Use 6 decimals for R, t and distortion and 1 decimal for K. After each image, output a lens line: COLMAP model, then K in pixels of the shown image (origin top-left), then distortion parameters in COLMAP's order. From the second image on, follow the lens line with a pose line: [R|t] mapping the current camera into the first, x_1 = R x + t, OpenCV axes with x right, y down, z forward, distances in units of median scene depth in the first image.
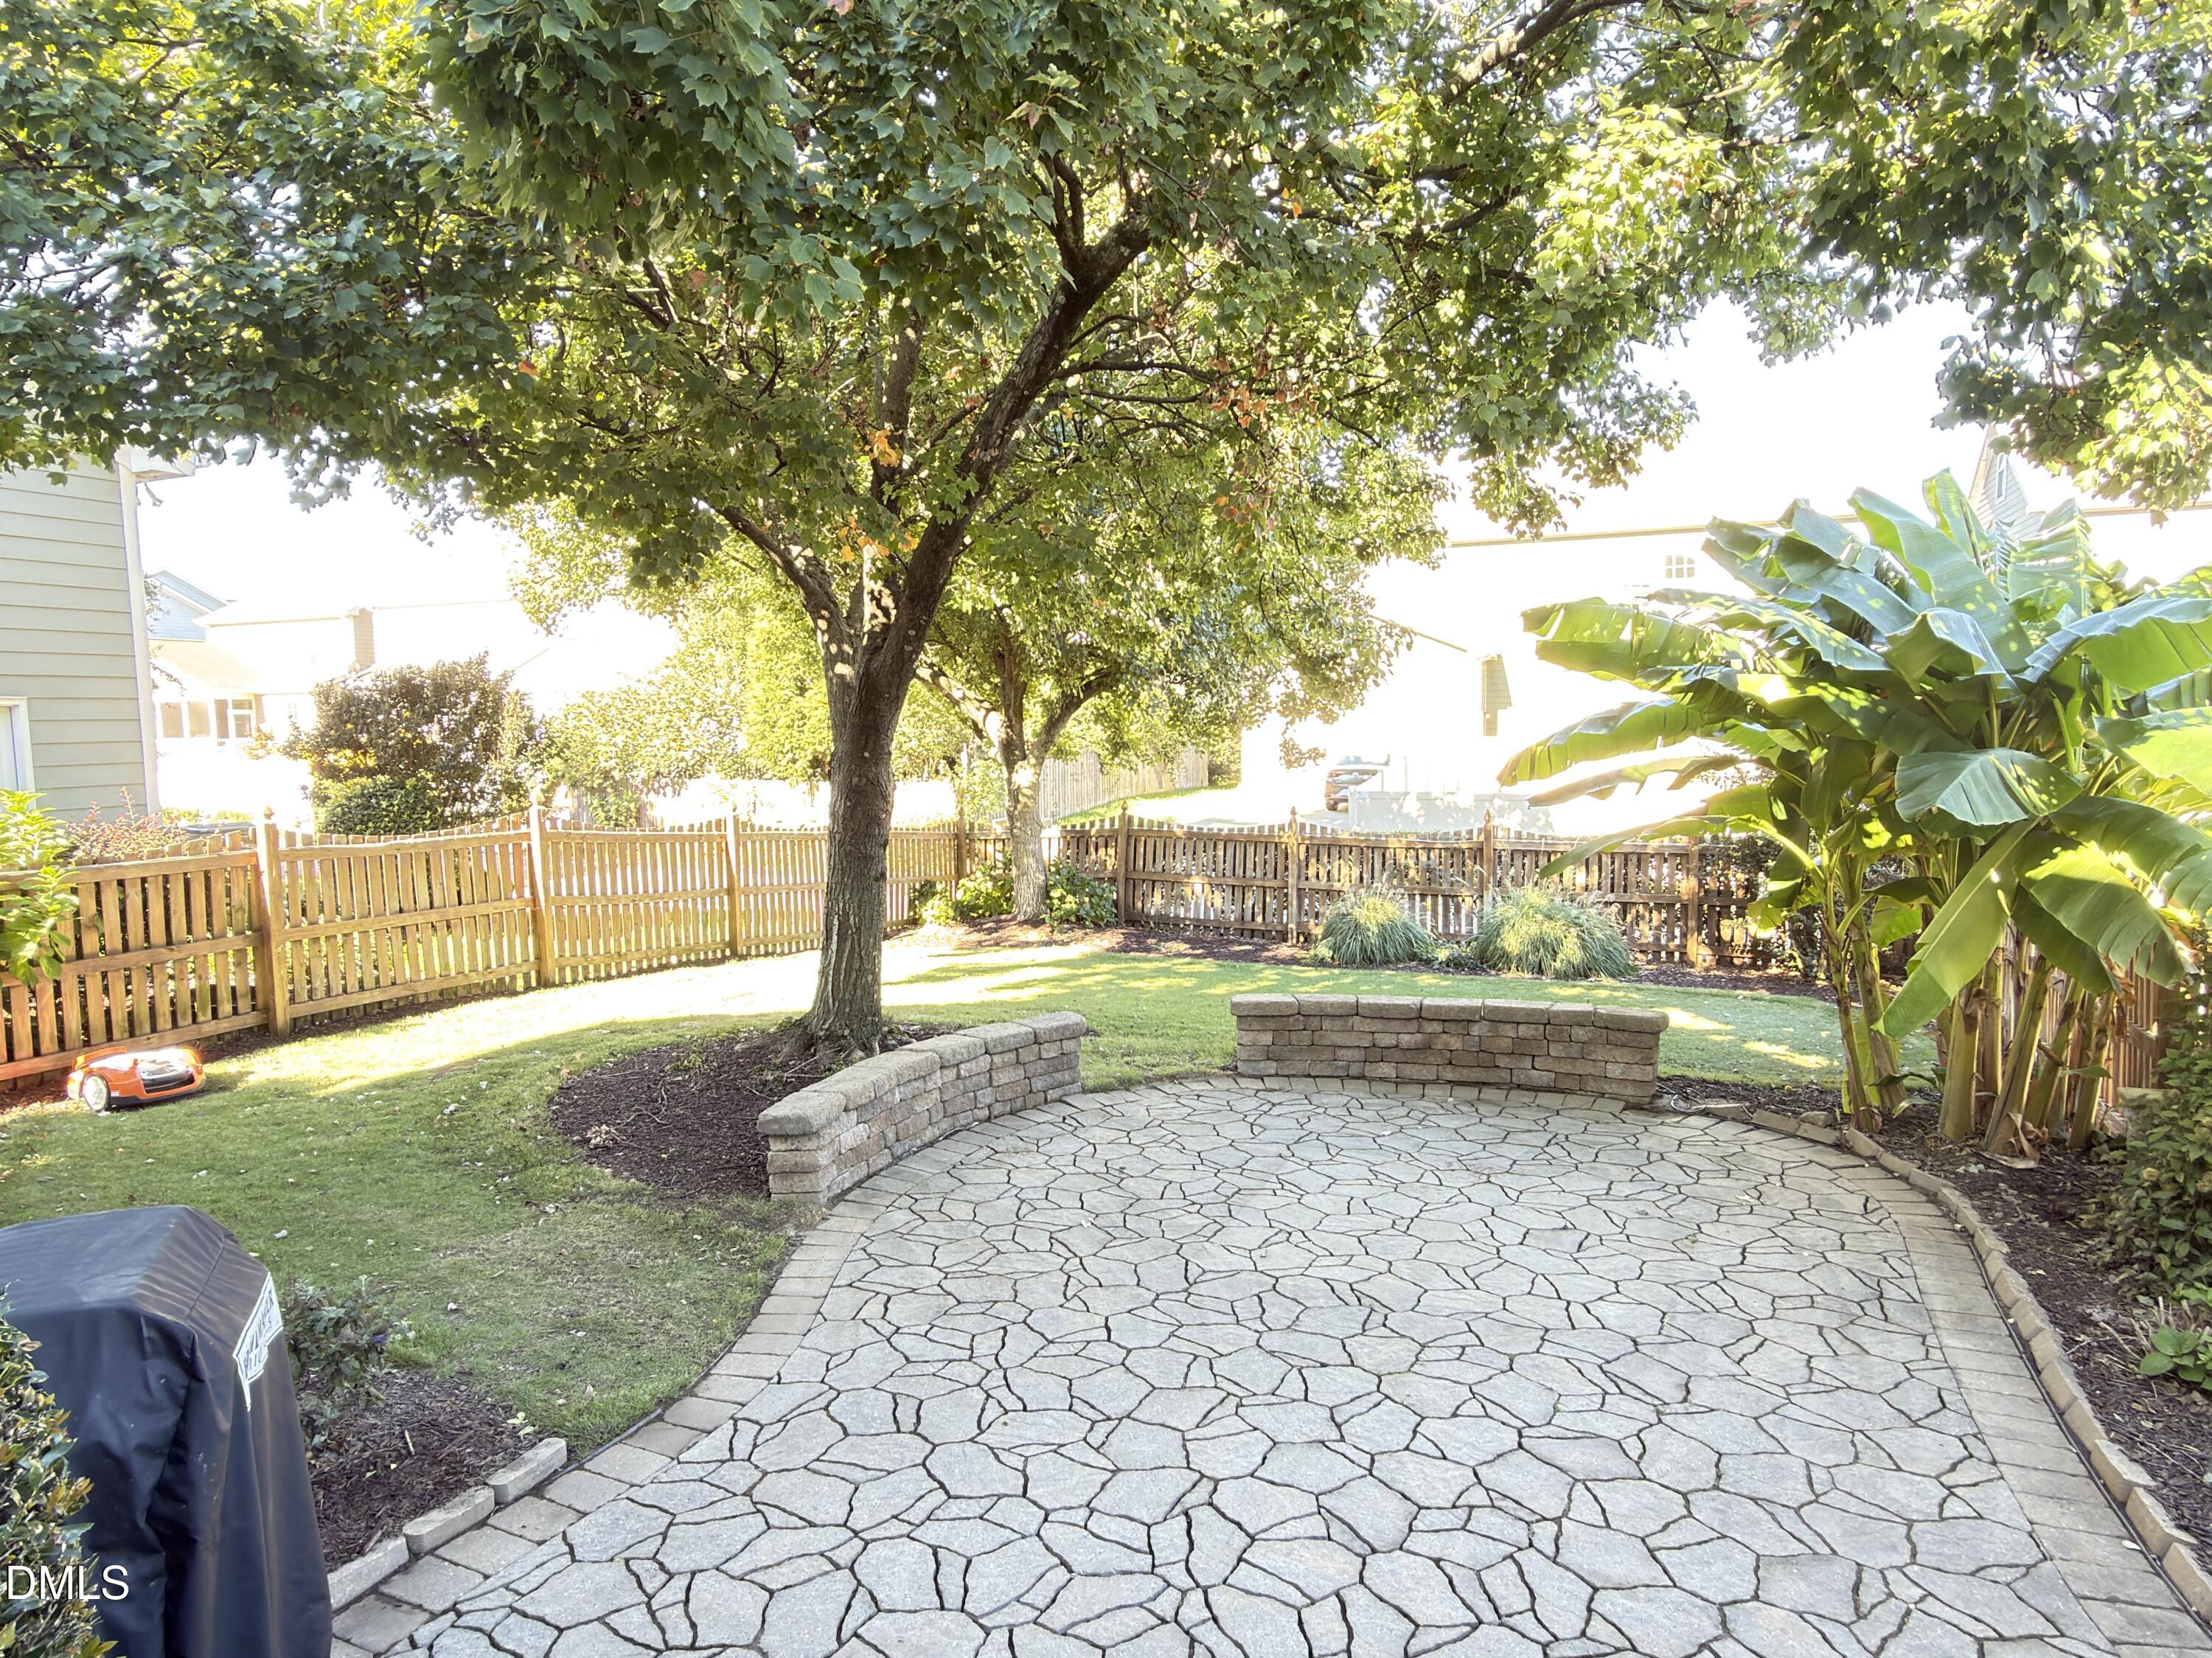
lens RADIAL K [[1338.7, 0, 1106.0], [0, 1338.7, 829.0], [0, 0, 1]] dist [0.006634, 0.000623]
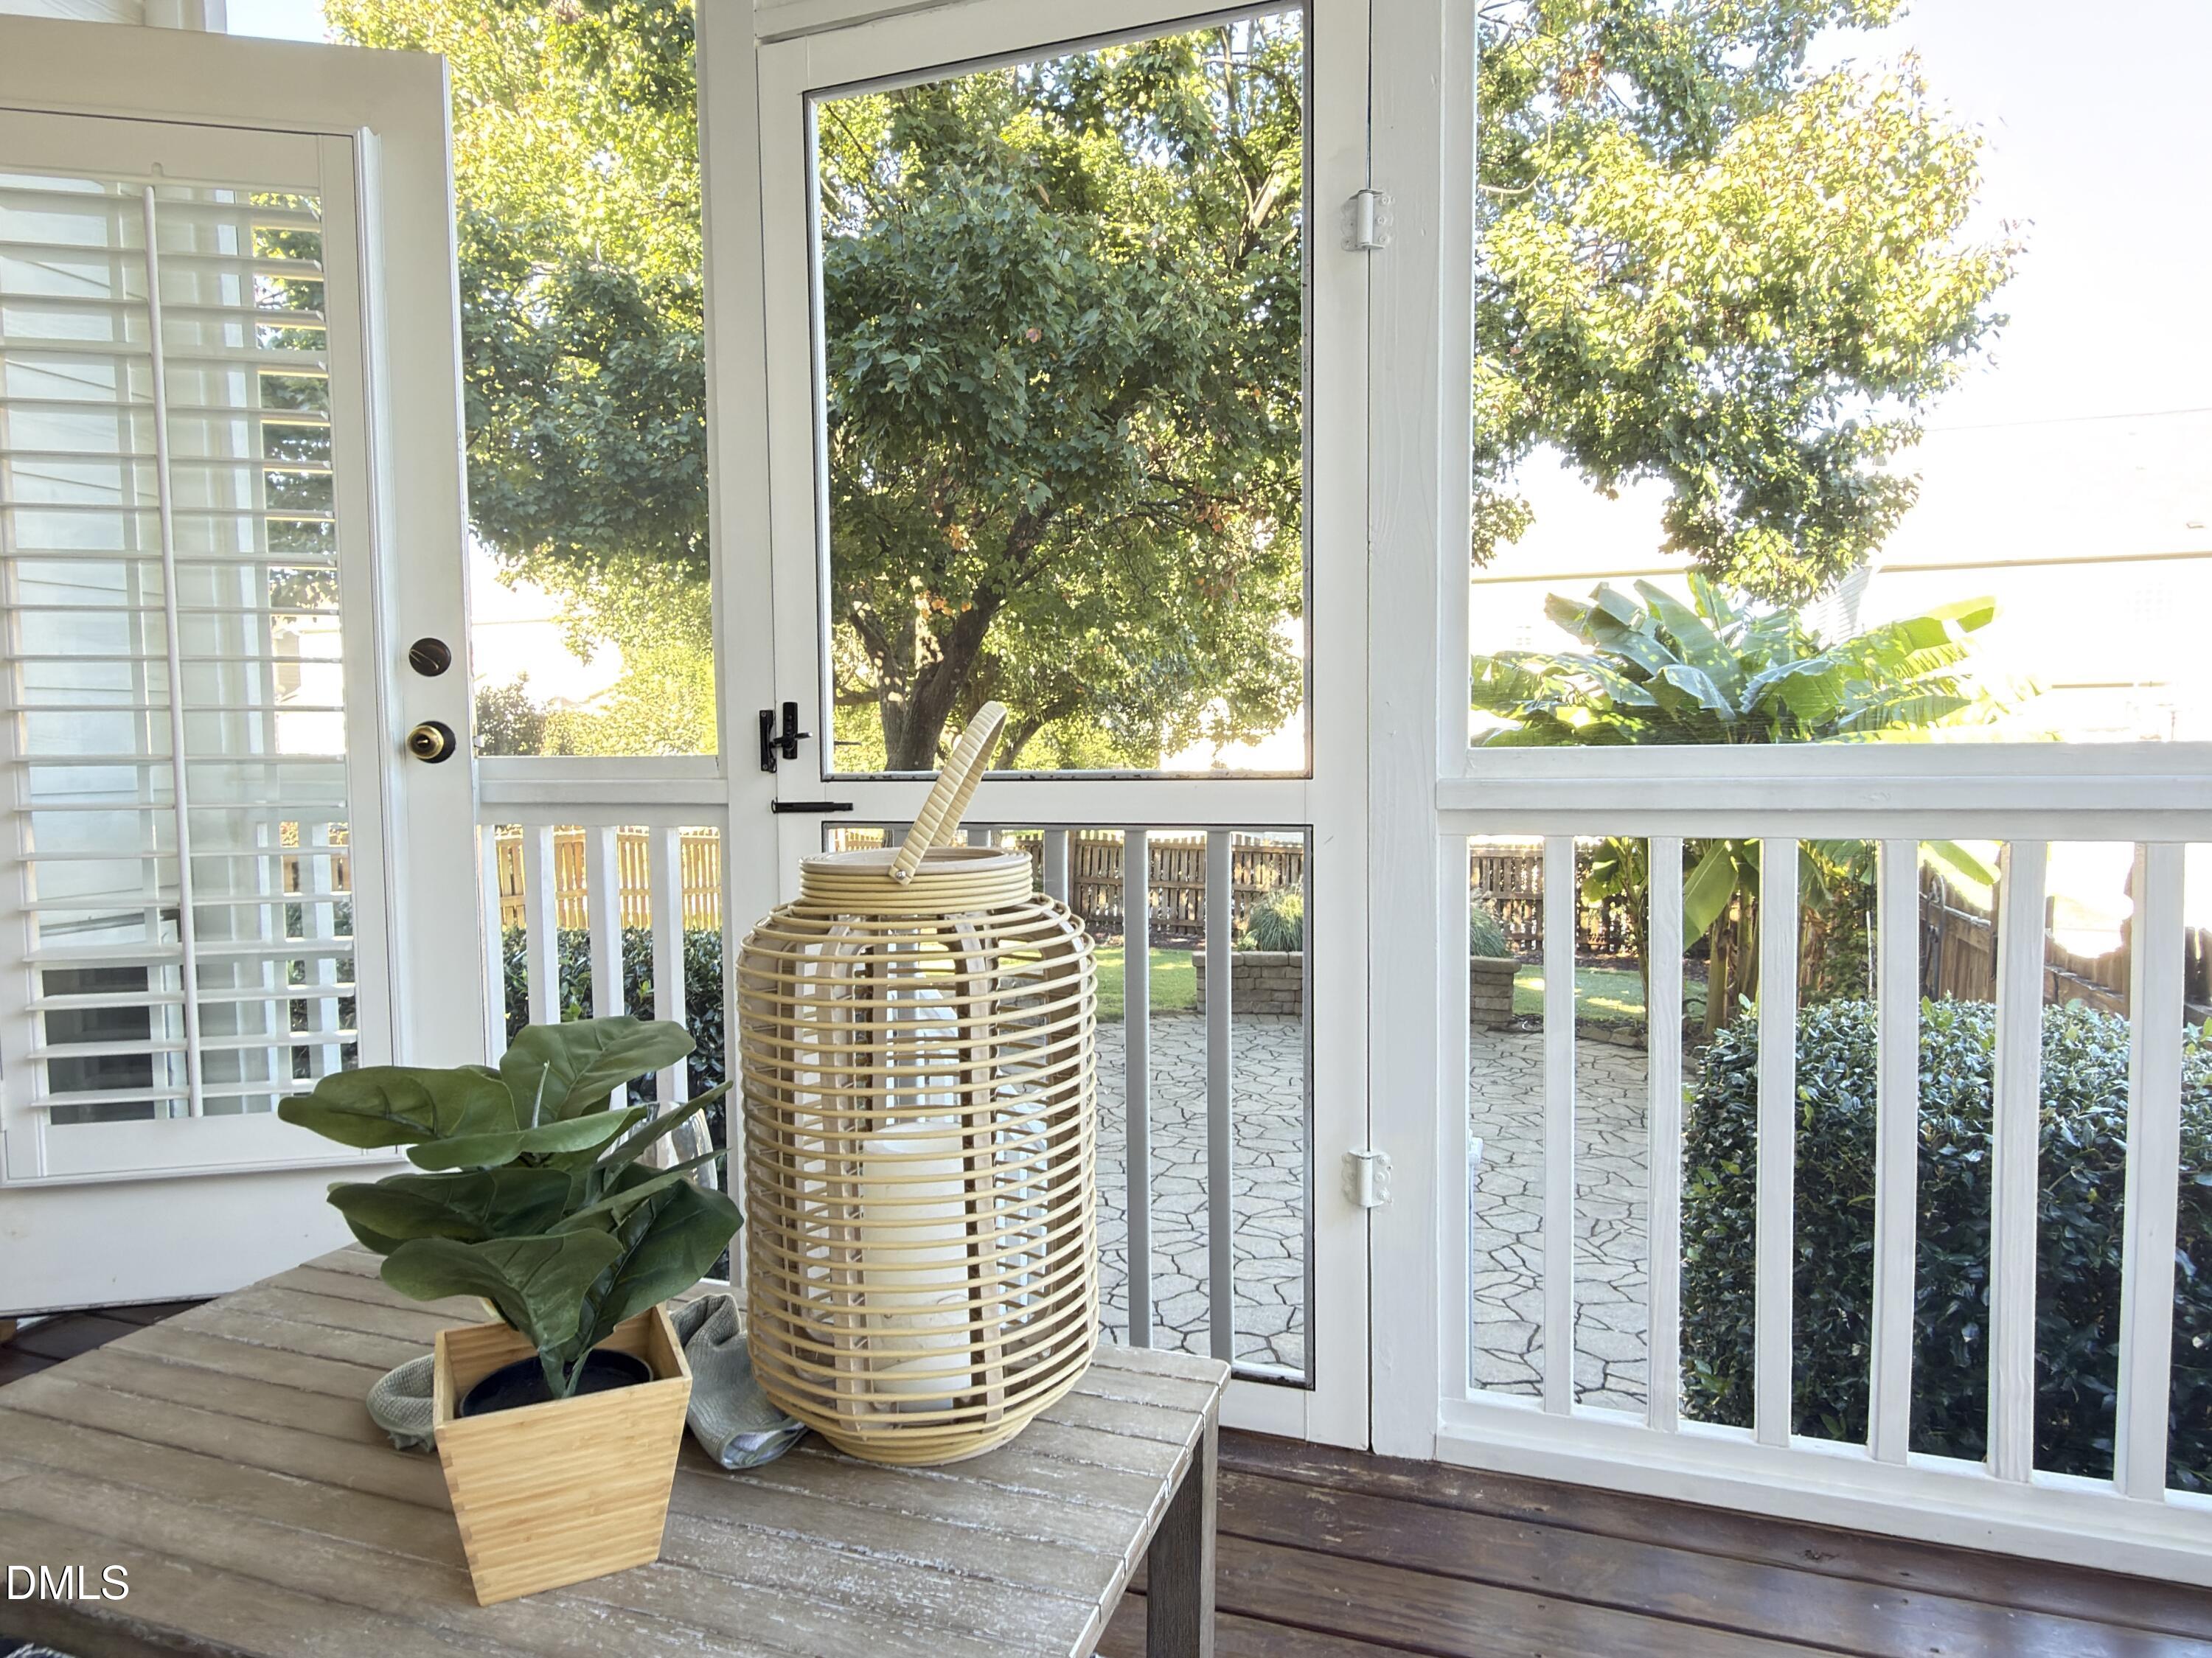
lens RADIAL K [[1380.2, 0, 1106.0], [0, 1380.2, 829.0], [0, 0, 1]] dist [0.021421, 0.000215]
pose [[0.997126, 0.001444, 0.075741, -0.098258], [0.000361, 0.999716, -0.023811, 0.040921], [-0.075754, 0.023770, 0.996843, -0.352447]]
